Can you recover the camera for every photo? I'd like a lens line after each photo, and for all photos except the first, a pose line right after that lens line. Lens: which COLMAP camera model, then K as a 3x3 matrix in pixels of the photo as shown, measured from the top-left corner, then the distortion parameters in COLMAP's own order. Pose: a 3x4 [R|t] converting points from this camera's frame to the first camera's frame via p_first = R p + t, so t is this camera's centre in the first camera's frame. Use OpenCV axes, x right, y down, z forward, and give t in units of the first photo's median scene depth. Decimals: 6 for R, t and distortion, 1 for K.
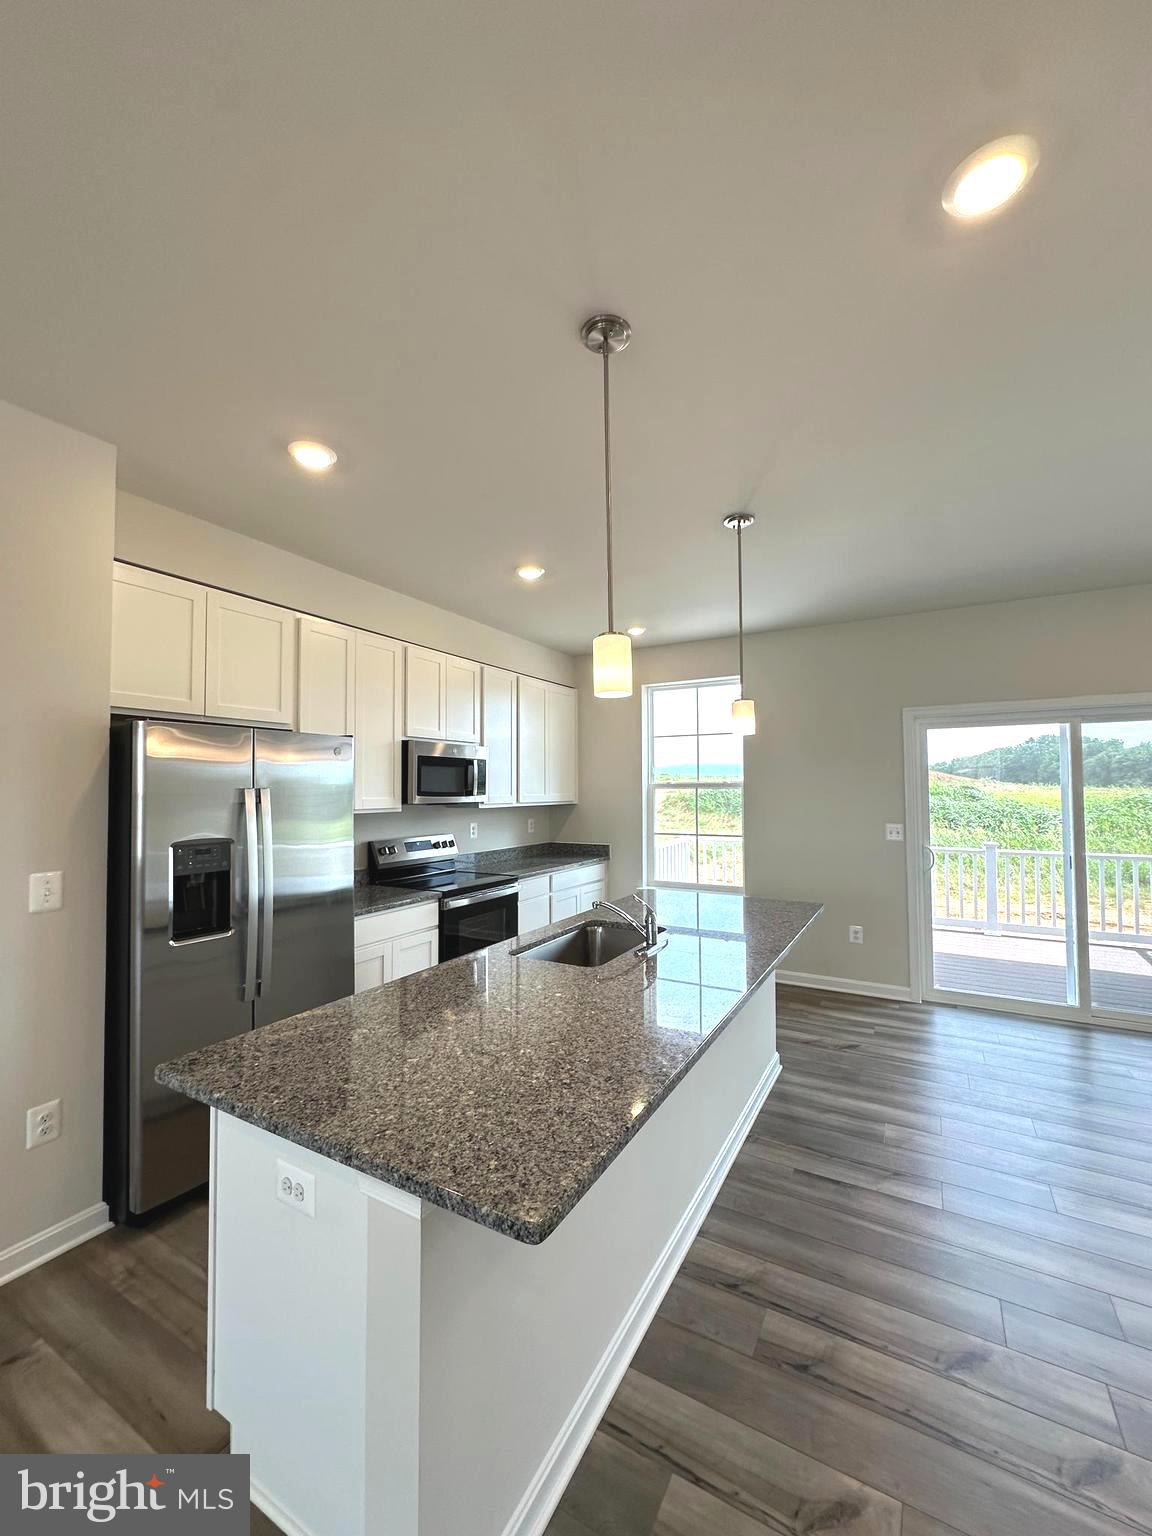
lens RADIAL K [[613.1, 0, 576.0], [0, 613.1, 768.0], [0, 0, 1]] dist [-0.005538, -0.000269]
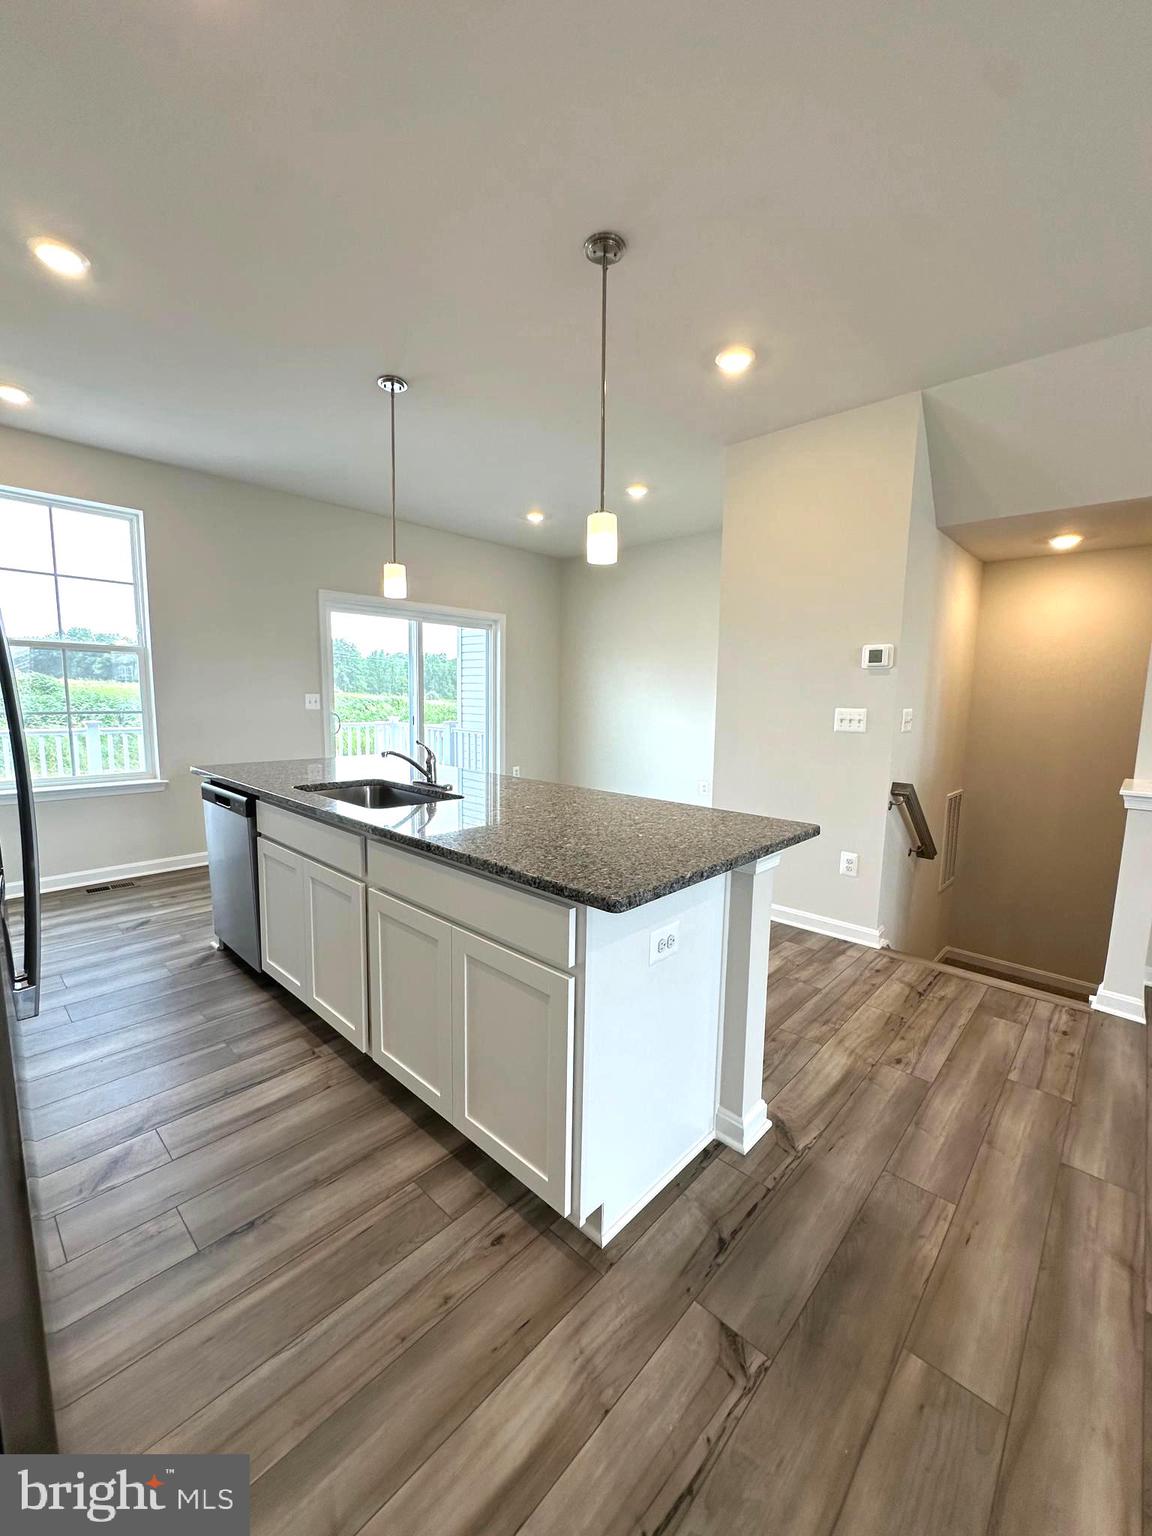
lens RADIAL K [[613.1, 0, 576.0], [0, 613.1, 768.0], [0, 0, 1]] dist [-0.005538, -0.000269]
pose [[0.232042, -0.113445, 0.966068, -0.748484], [-0.052724, 0.990249, 0.128949, 0.090491], [-0.971276, -0.080857, 0.223798, 0.424679]]
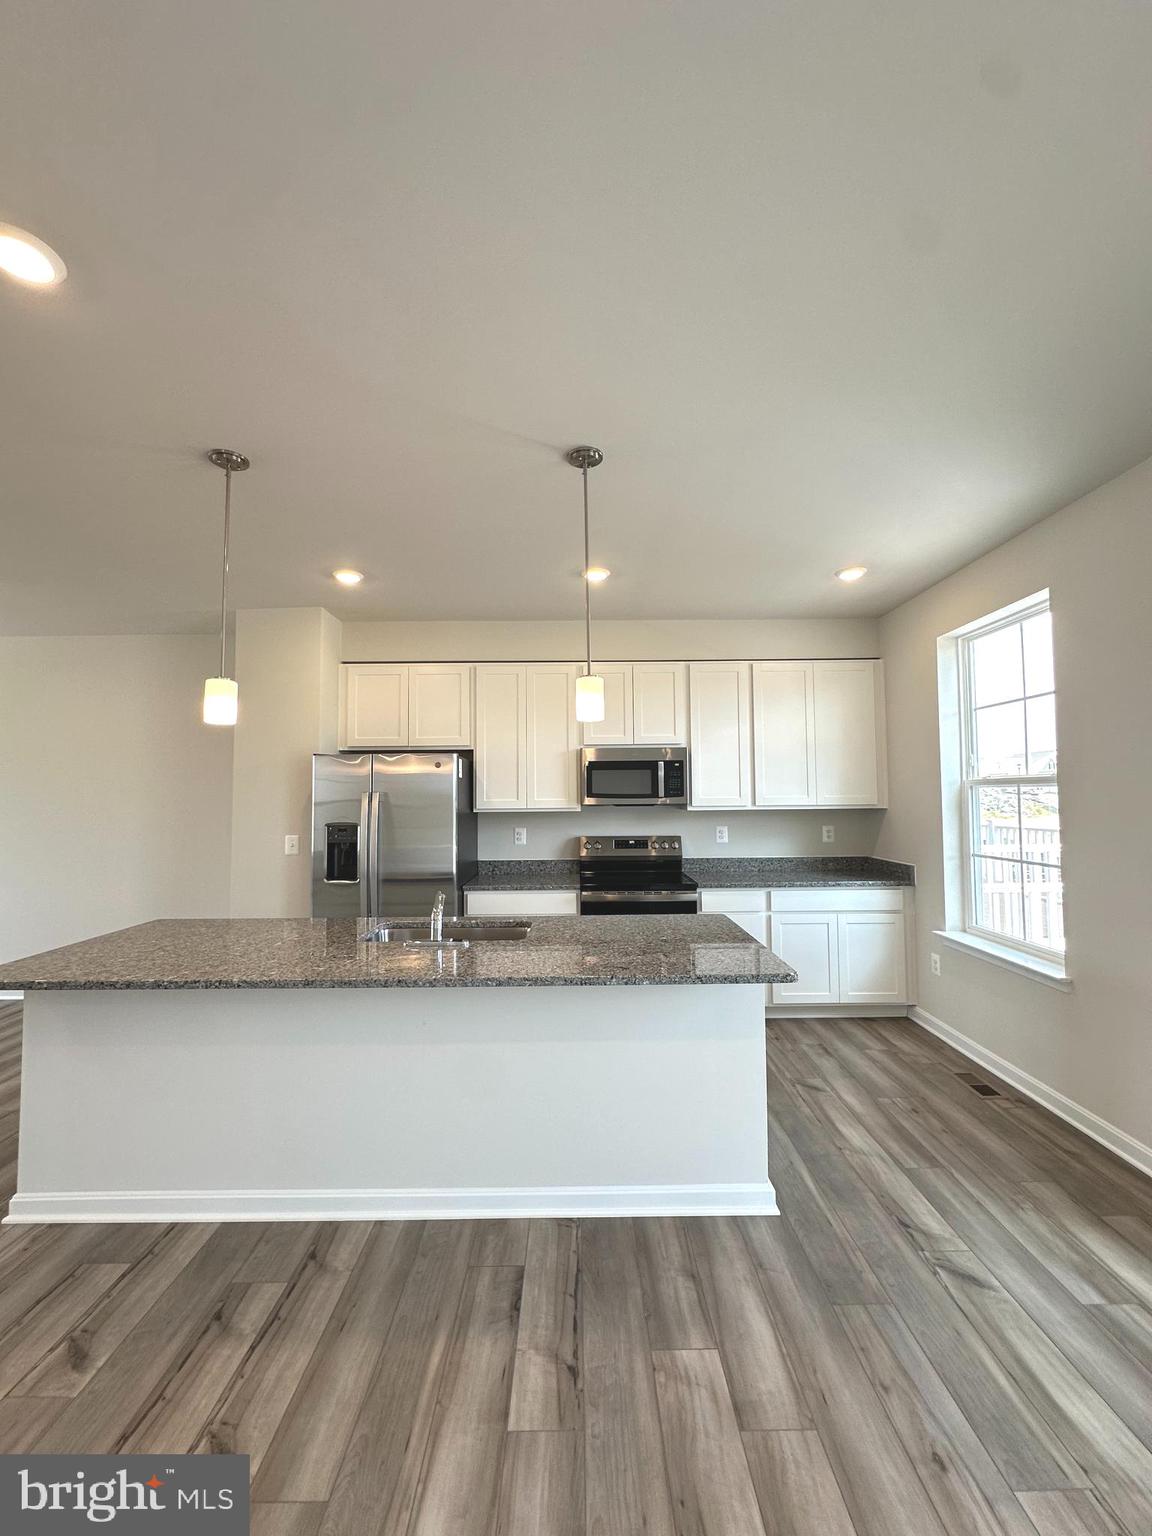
lens RADIAL K [[613.1, 0, 576.0], [0, 613.1, 768.0], [0, 0, 1]] dist [-0.005538, -0.000269]
pose [[0.497246, -0.042147, -0.866585, 0.957184], [0.037977, 0.998919, -0.026792, 0.028742], [0.866778, -0.019588, 0.498309, 0.585353]]
